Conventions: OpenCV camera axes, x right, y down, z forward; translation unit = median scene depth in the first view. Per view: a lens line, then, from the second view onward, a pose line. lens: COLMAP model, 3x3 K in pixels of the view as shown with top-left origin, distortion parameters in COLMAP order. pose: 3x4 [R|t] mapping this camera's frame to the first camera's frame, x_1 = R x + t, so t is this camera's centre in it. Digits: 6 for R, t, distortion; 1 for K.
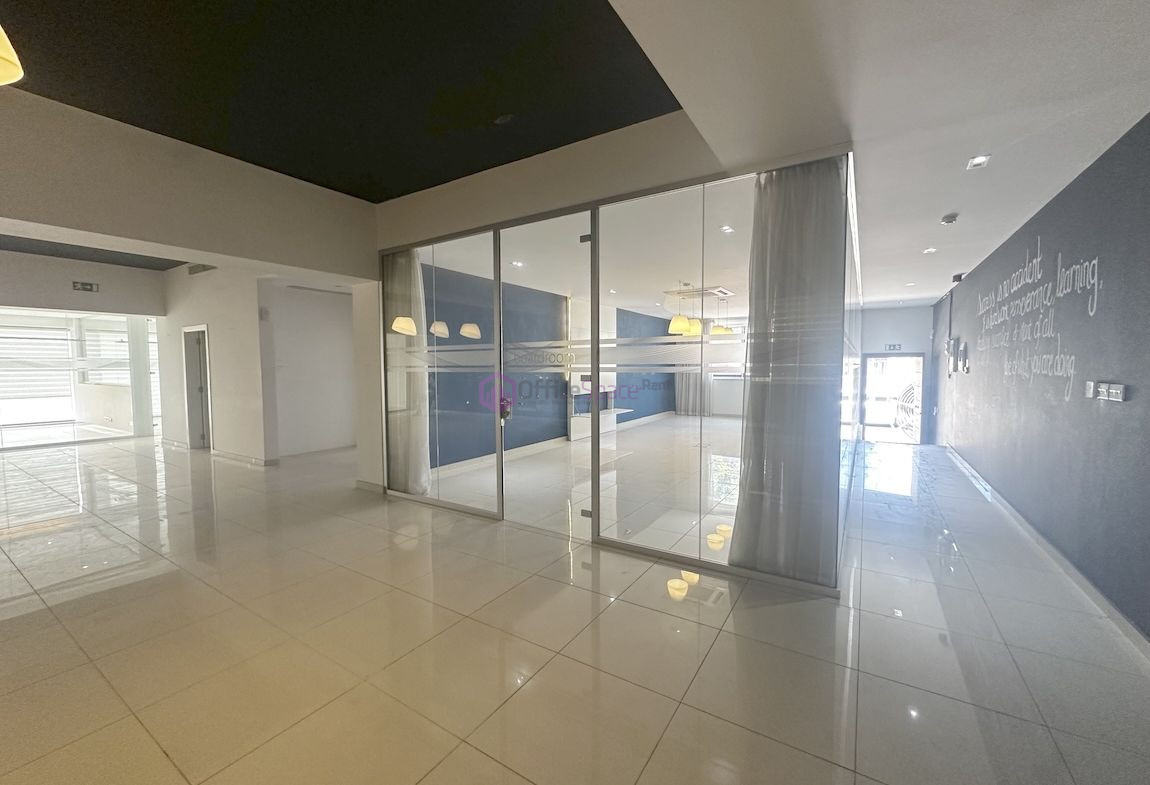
lens RADIAL K [[462.6, 0, 567.5], [0, 462.6, 394.0], [0, 0, 1]] dist [0.000952, 0.000112]
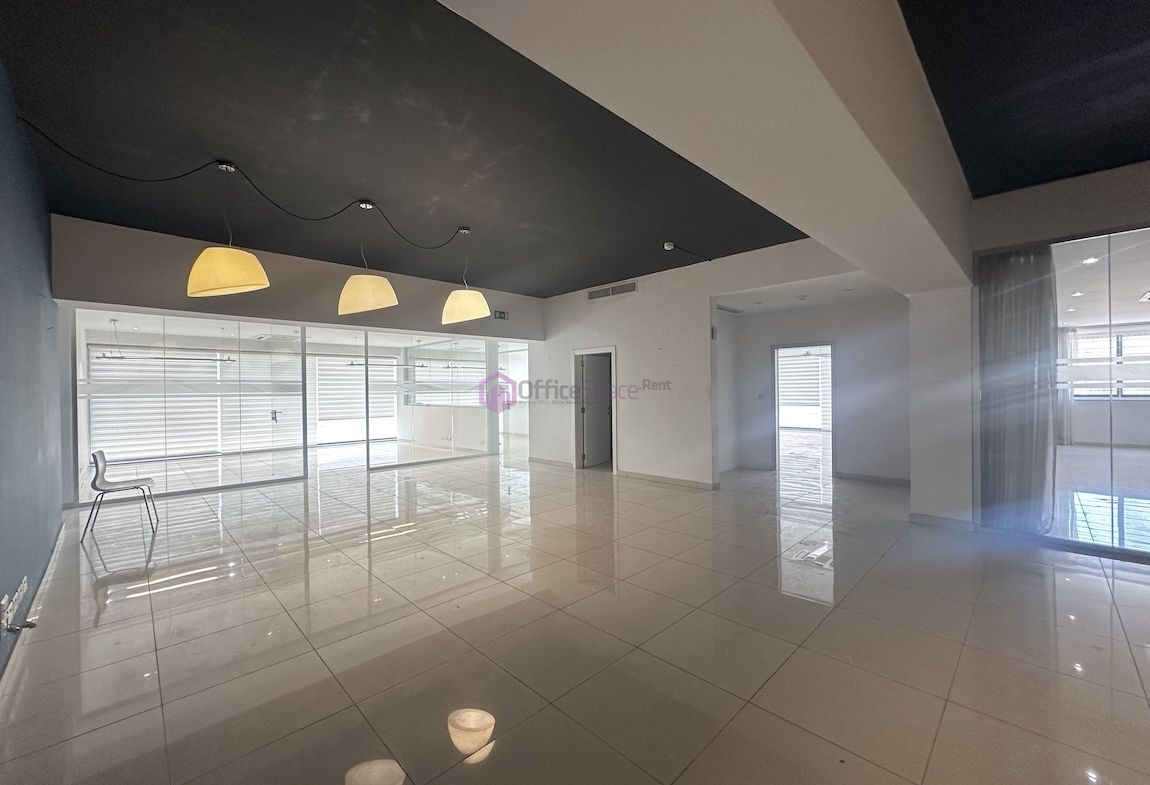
lens RADIAL K [[467.1, 0, 584.2], [0, 467.1, 392.0], [0, 0, 1]] dist [0.001981, 0.000271]
pose [[0.975984, -0.005982, -0.217759, -0.504215], [-0.005790, 0.998558, -0.053379, 0.004525], [0.217764, 0.053358, 0.974542, -0.011301]]
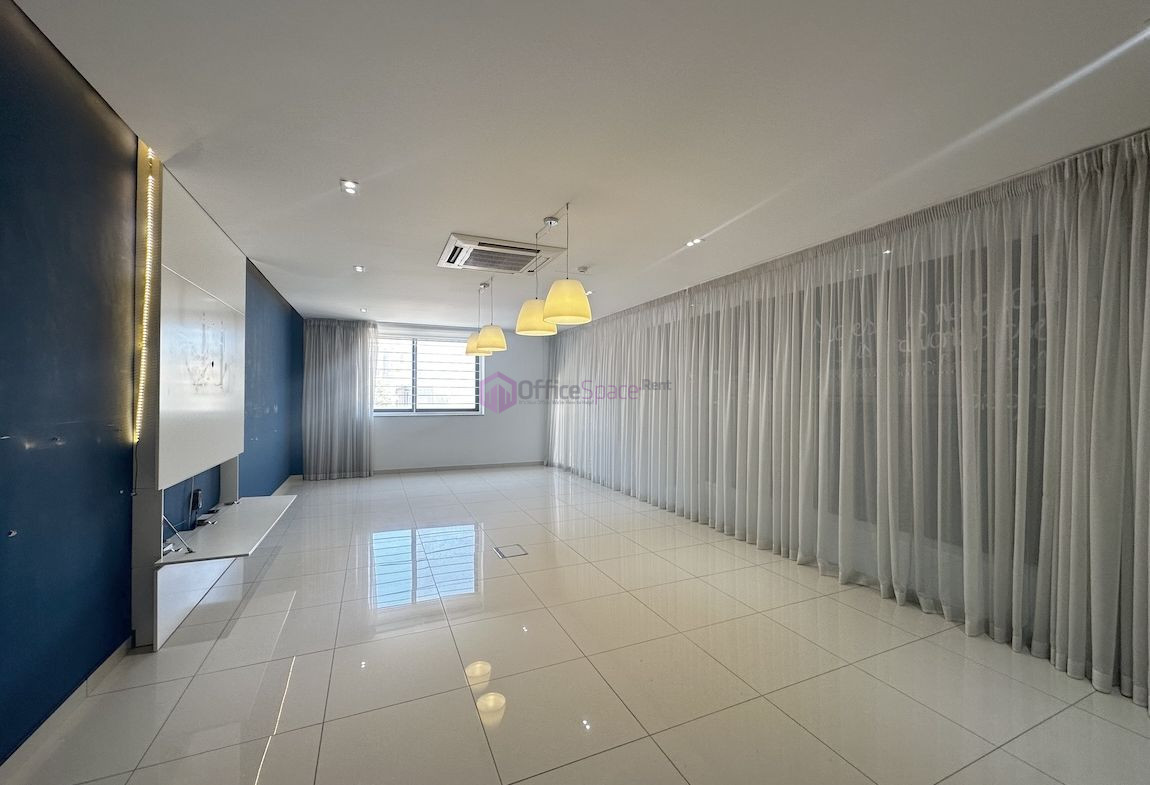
lens RADIAL K [[462.6, 0, 567.5], [0, 462.6, 394.0], [0, 0, 1]] dist [0.000952, 0.000112]
pose [[0.546262, 0.013234, 0.837510, -0.098628], [0.039345, 0.998366, -0.041439, -0.037119], [-0.836690, 0.055588, 0.544848, 0.609854]]
